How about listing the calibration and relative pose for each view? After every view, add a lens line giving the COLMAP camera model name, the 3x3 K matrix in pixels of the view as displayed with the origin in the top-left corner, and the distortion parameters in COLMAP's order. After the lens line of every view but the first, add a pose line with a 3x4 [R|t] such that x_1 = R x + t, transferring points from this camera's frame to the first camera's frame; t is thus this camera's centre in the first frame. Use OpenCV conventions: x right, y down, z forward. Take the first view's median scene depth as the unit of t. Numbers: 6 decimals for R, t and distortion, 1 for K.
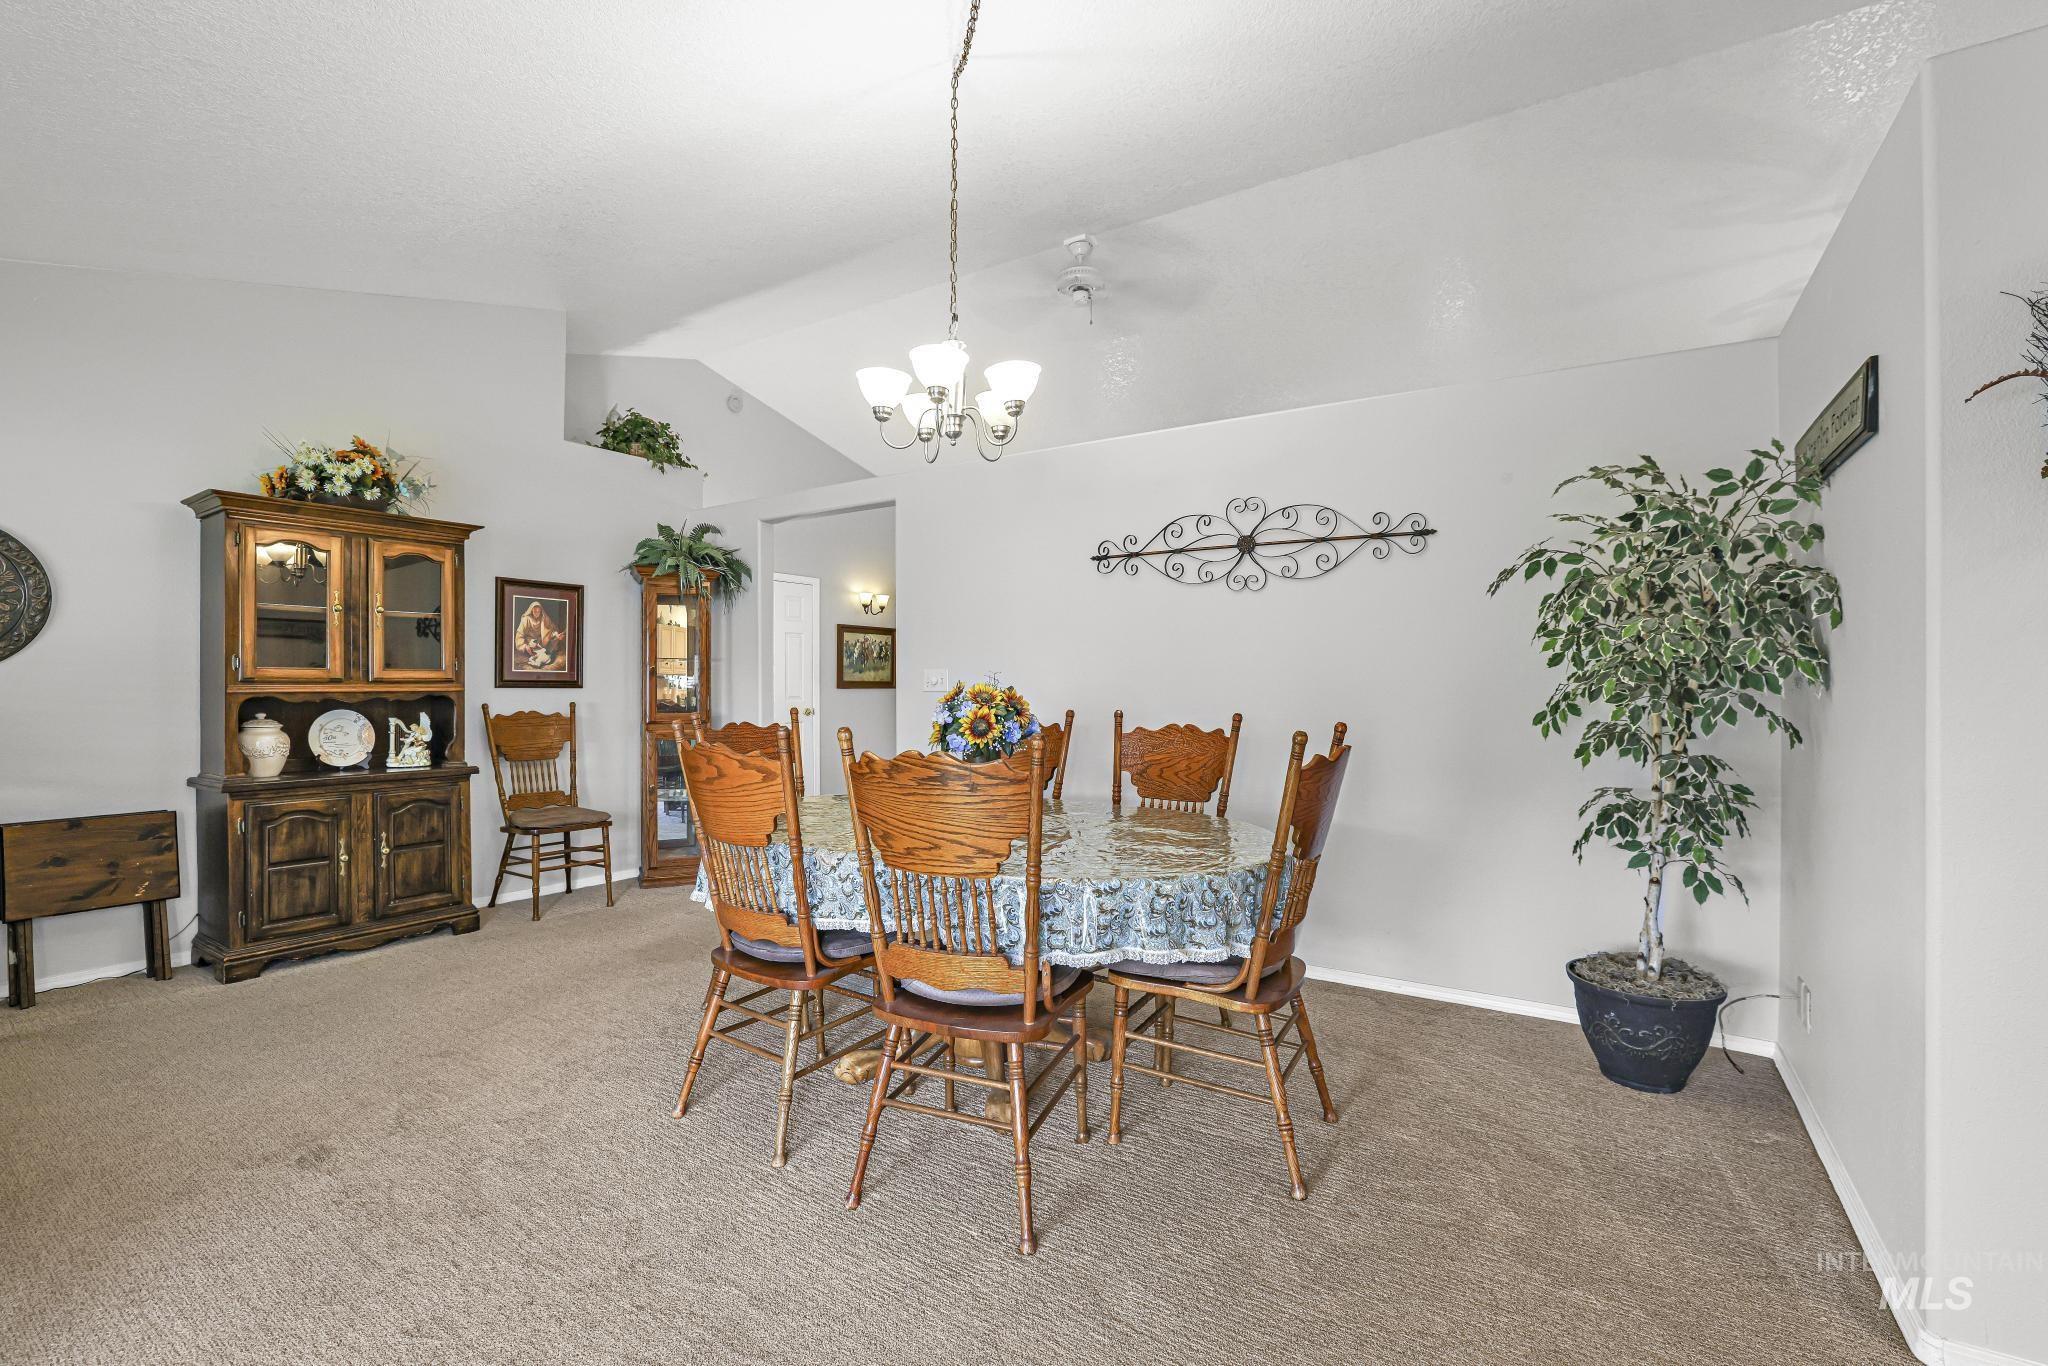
lens RADIAL K [[899.0, 0, 1018.1], [0, 899.0, 699.3], [0, 0, 1]] dist [-0.042798, 0.014307]
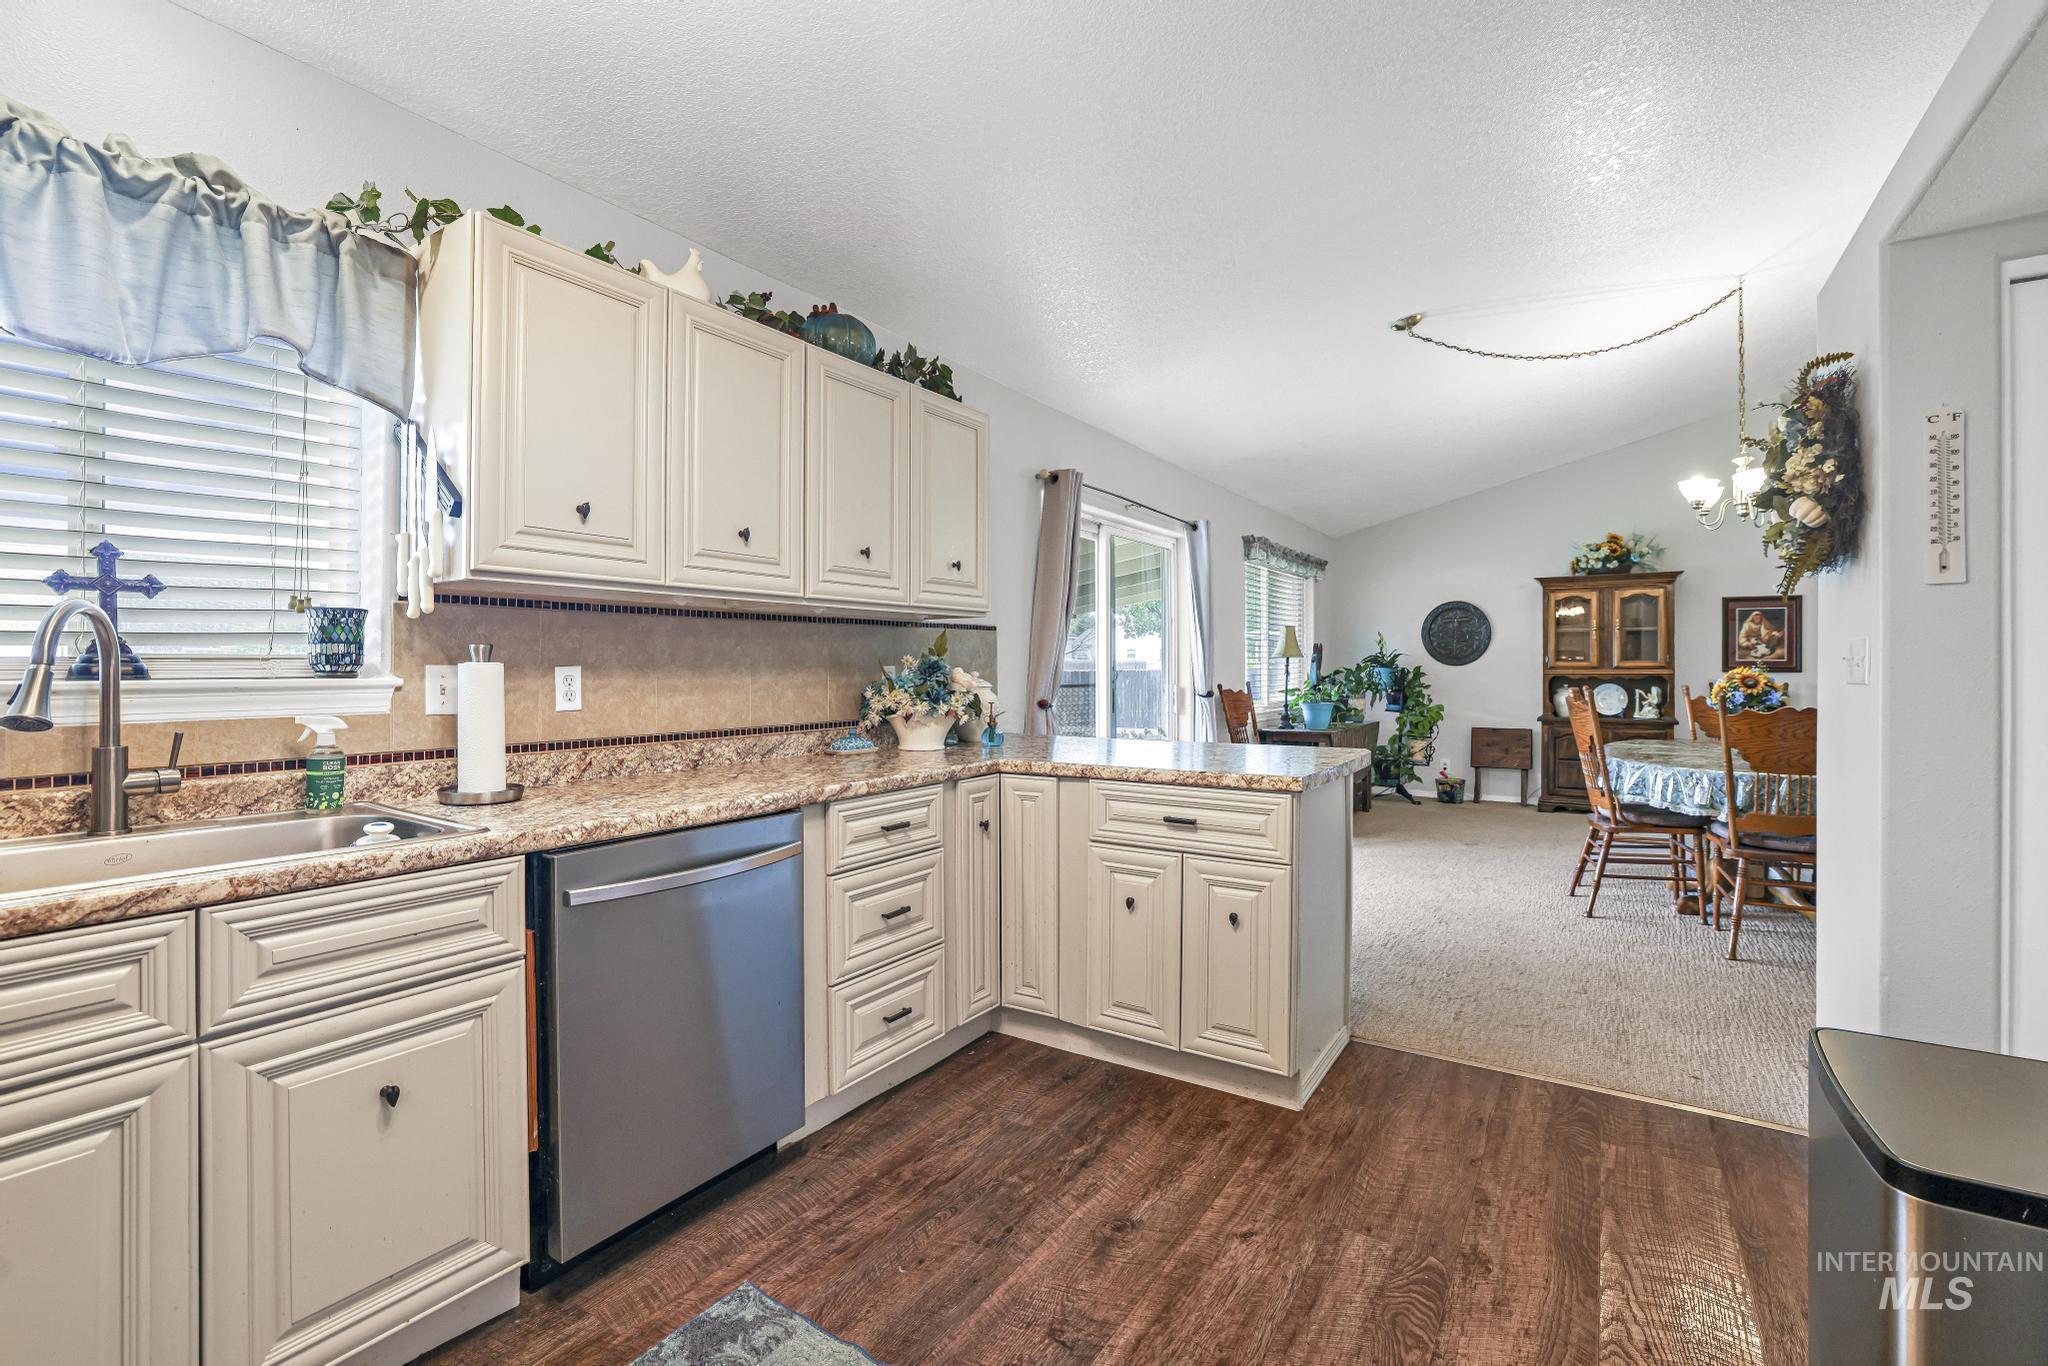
lens RADIAL K [[899.0, 0, 1011.6], [0, 899.0, 664.0], [0, 0, 1]] dist [-0.042798, 0.014307]
pose [[-0.007367, -0.007681, -0.999943, 1.105118], [-0.017203, 0.999823, -0.007553, 0.006478], [0.999825, 0.017146, -0.007497, -0.224284]]
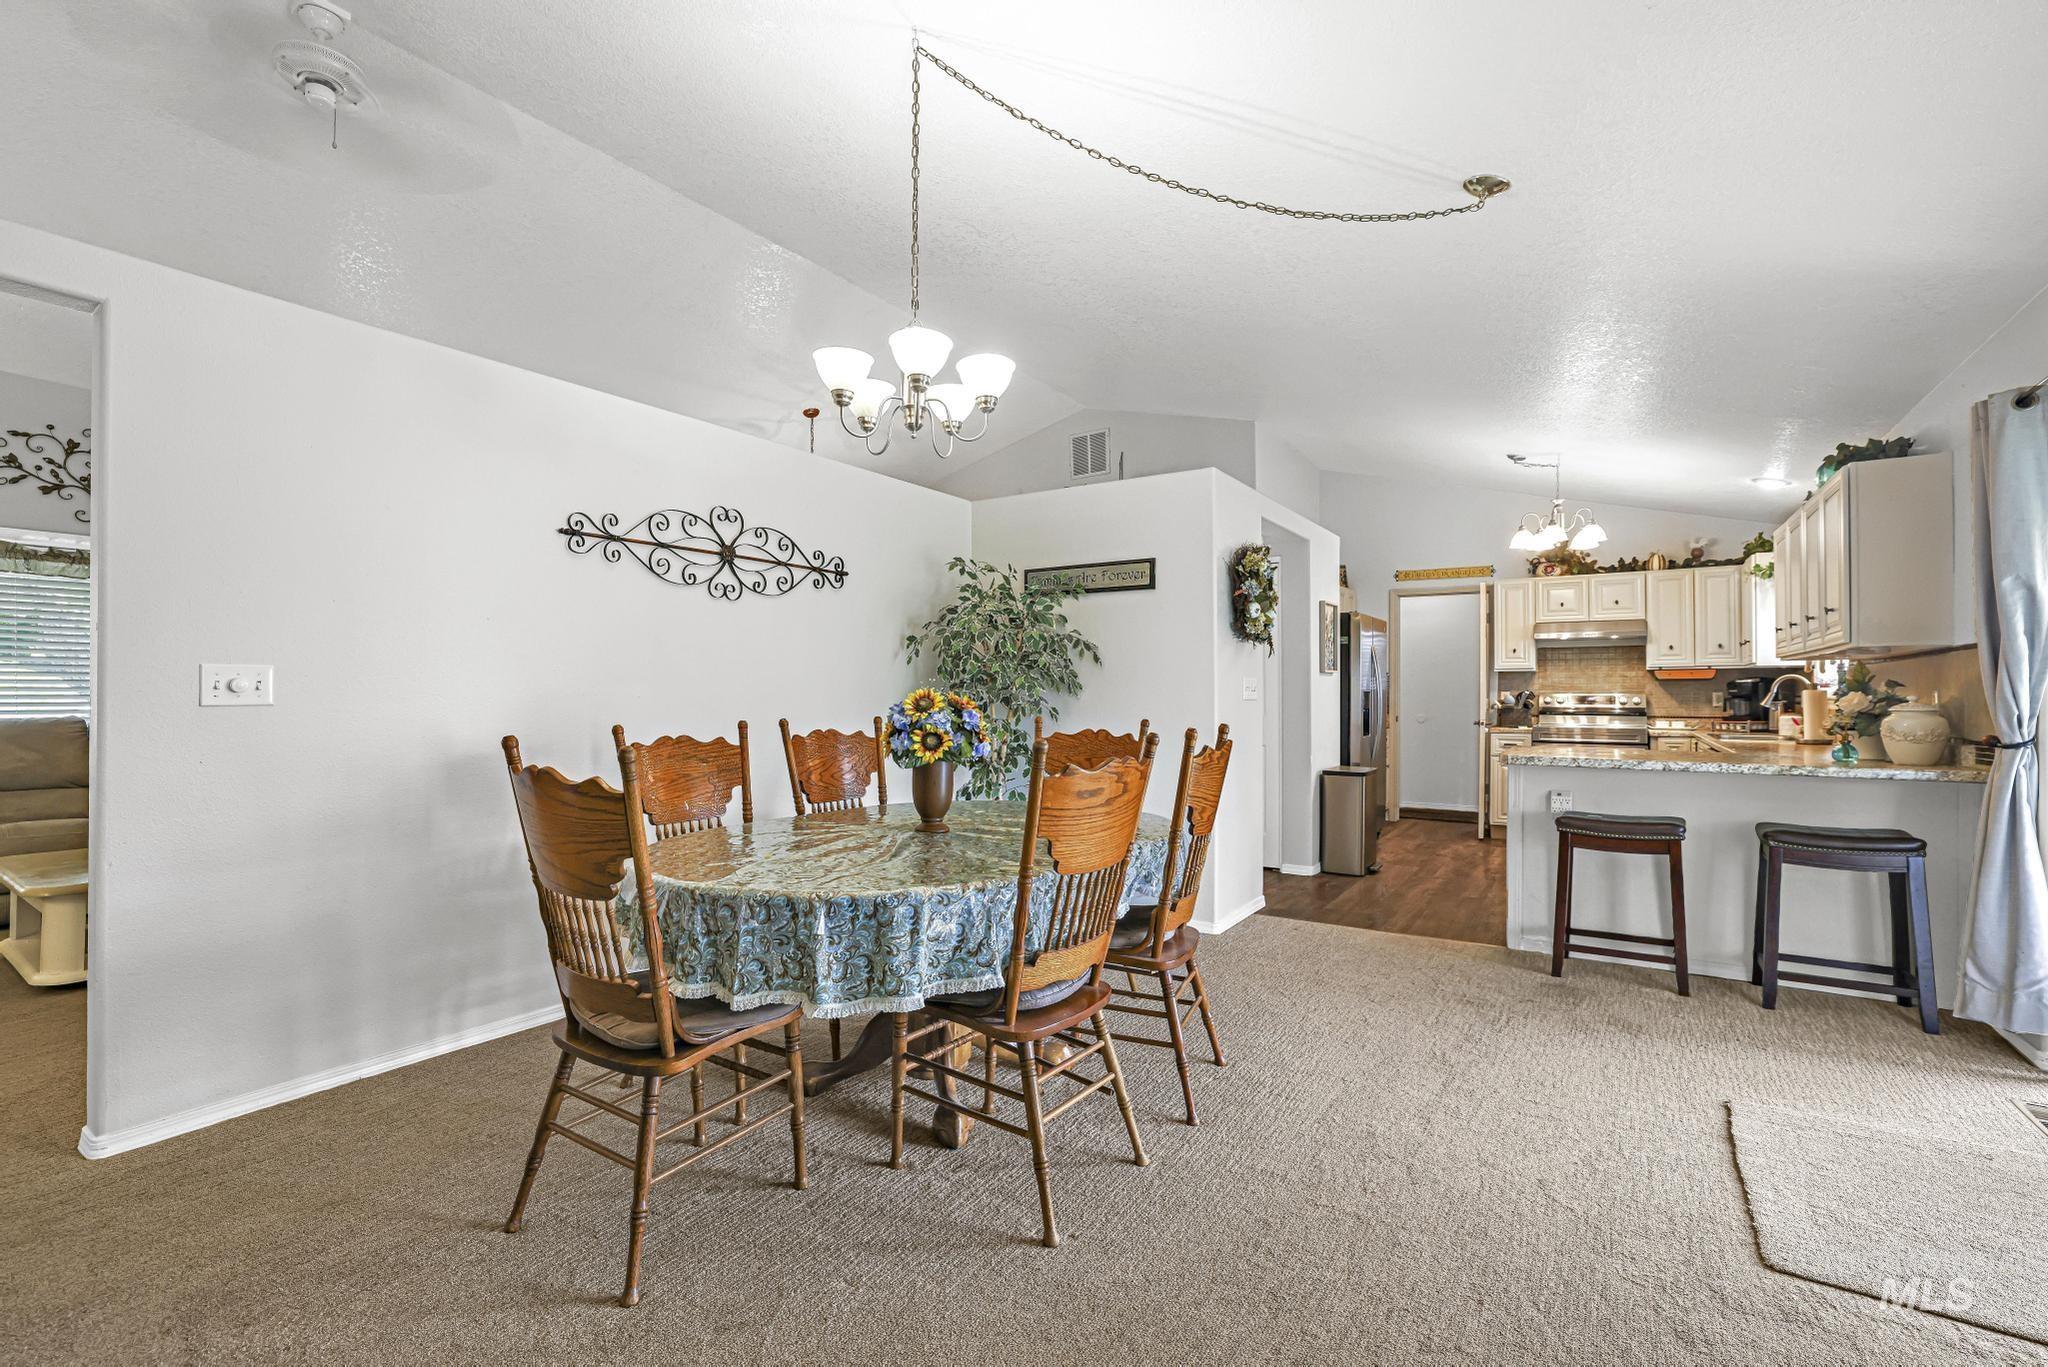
lens RADIAL K [[899.0, 0, 1014.0], [0, 899.0, 686.5], [0, 0, 1]] dist [-0.042798, 0.014307]
pose [[0.012696, 0.003348, 0.999914, -0.708660], [0.016608, 0.999856, -0.003558, -0.013488], [-0.999781, 0.016651, 0.012639, 0.628998]]
